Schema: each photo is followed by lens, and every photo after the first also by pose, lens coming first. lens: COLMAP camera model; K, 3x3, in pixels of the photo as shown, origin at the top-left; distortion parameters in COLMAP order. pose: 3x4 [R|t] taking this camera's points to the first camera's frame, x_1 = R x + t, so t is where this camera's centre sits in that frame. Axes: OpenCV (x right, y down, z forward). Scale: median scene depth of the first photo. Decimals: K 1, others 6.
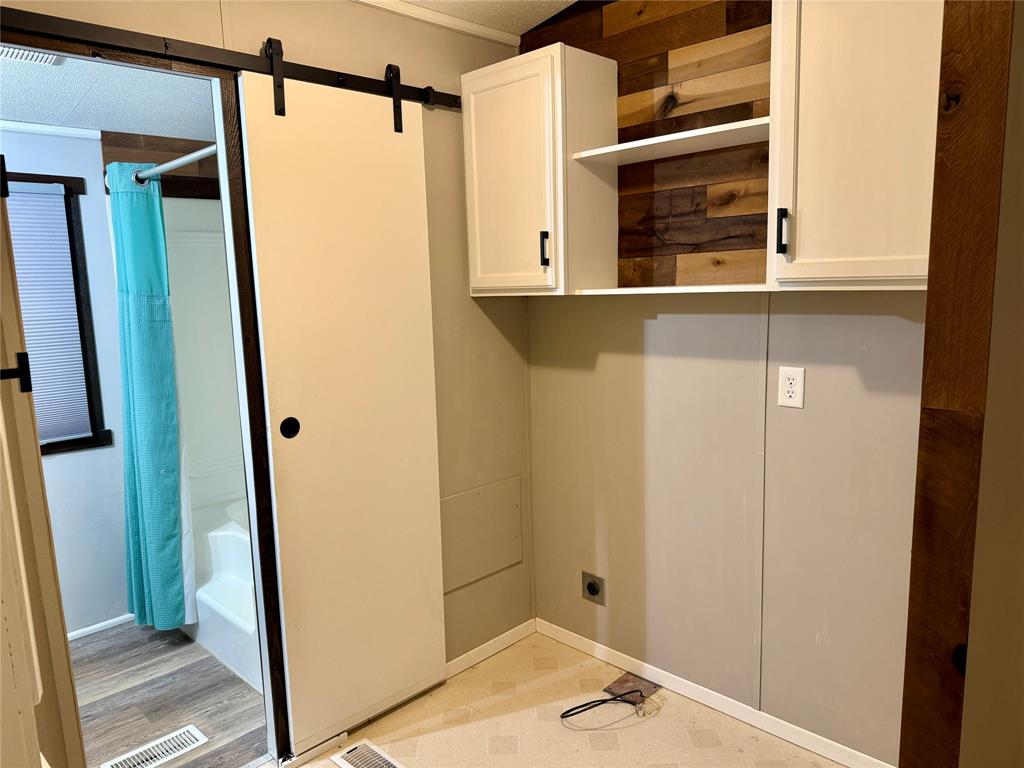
lens RADIAL K [[720.1, 0, 507.9], [0, 720.1, 380.9], [0, 0, 1]] dist [0.061890, -0.084433]
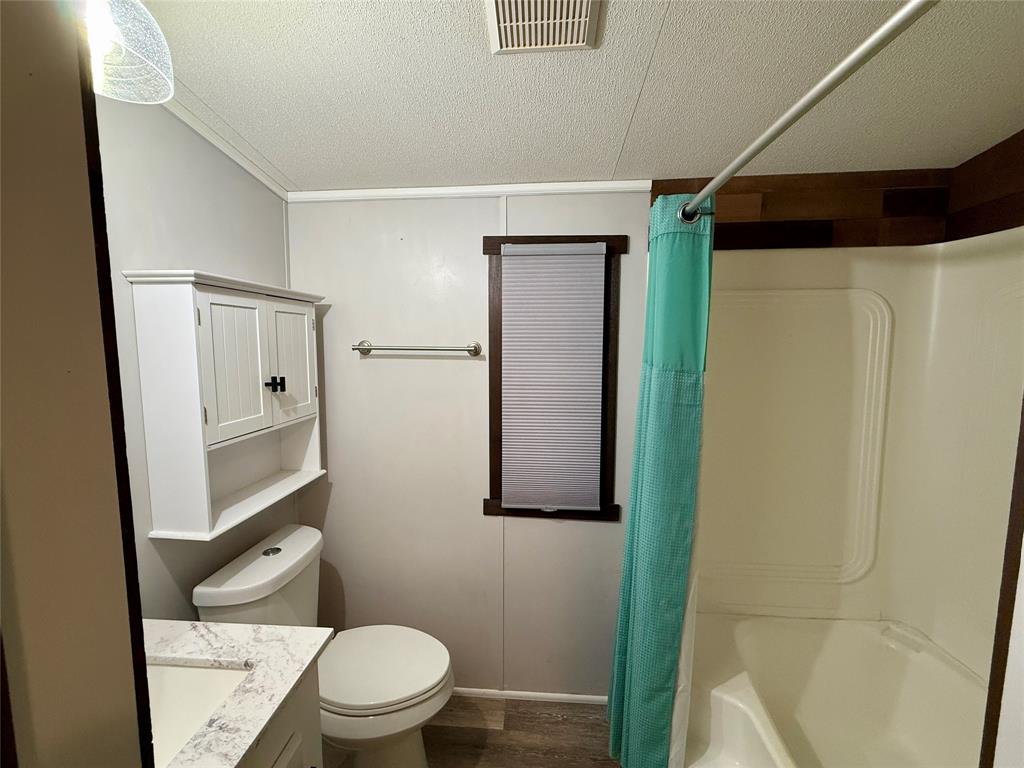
lens RADIAL K [[400.7, 0, 503.6], [0, 400.7, 380.0], [0, 0, 1]] dist [-0.001121, -0.000255]
pose [[0.636467, 0.100987, -0.764664, -0.285605], [-0.129095, 0.991354, 0.023473, -0.091945], [0.760424, 0.083774, 0.644001, 0.587321]]
